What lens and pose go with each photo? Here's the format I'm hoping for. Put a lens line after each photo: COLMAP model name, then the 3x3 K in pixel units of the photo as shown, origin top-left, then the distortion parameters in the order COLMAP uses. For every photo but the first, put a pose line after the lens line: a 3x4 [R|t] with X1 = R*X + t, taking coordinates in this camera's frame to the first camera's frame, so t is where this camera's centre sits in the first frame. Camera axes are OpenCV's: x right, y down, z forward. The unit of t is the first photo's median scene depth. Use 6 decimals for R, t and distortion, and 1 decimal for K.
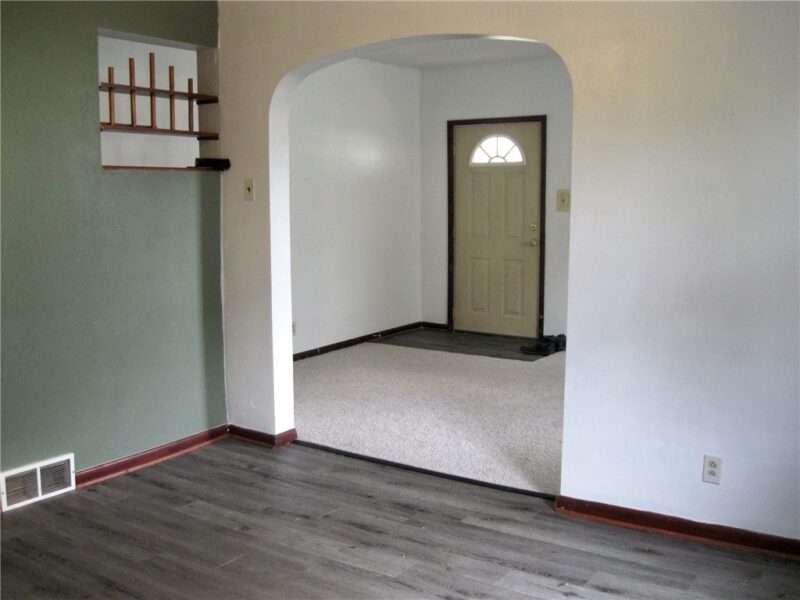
lens RADIAL K [[827.8, 0, 400.0], [0, 827.8, 300.0], [0, 0, 1]] dist [-0.141264, 0.075165]
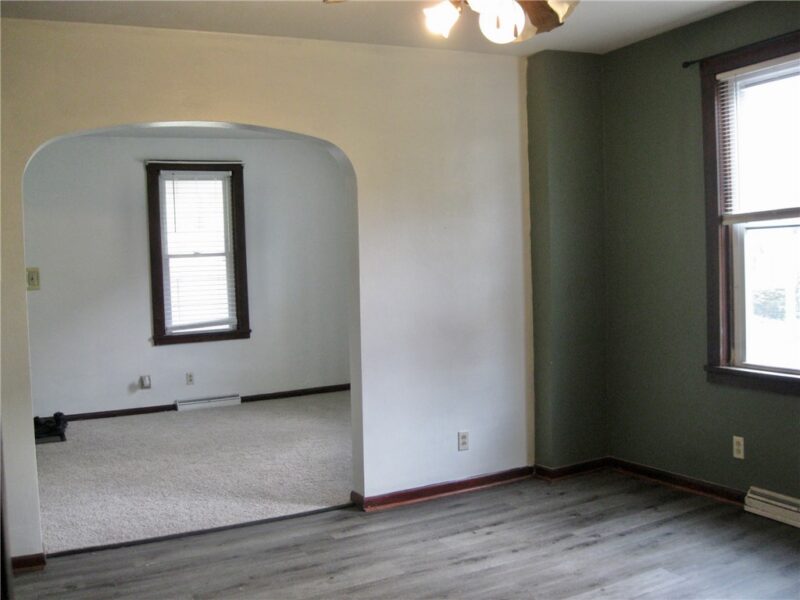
lens RADIAL K [[827.8, 0, 400.0], [0, 827.8, 300.0], [0, 0, 1]] dist [-0.141264, 0.075165]
pose [[0.467291, -0.058876, 0.882141, -0.935189], [0.145760, 0.989257, -0.011187, -0.043165], [-0.872005, 0.133809, 0.470852, 0.337240]]
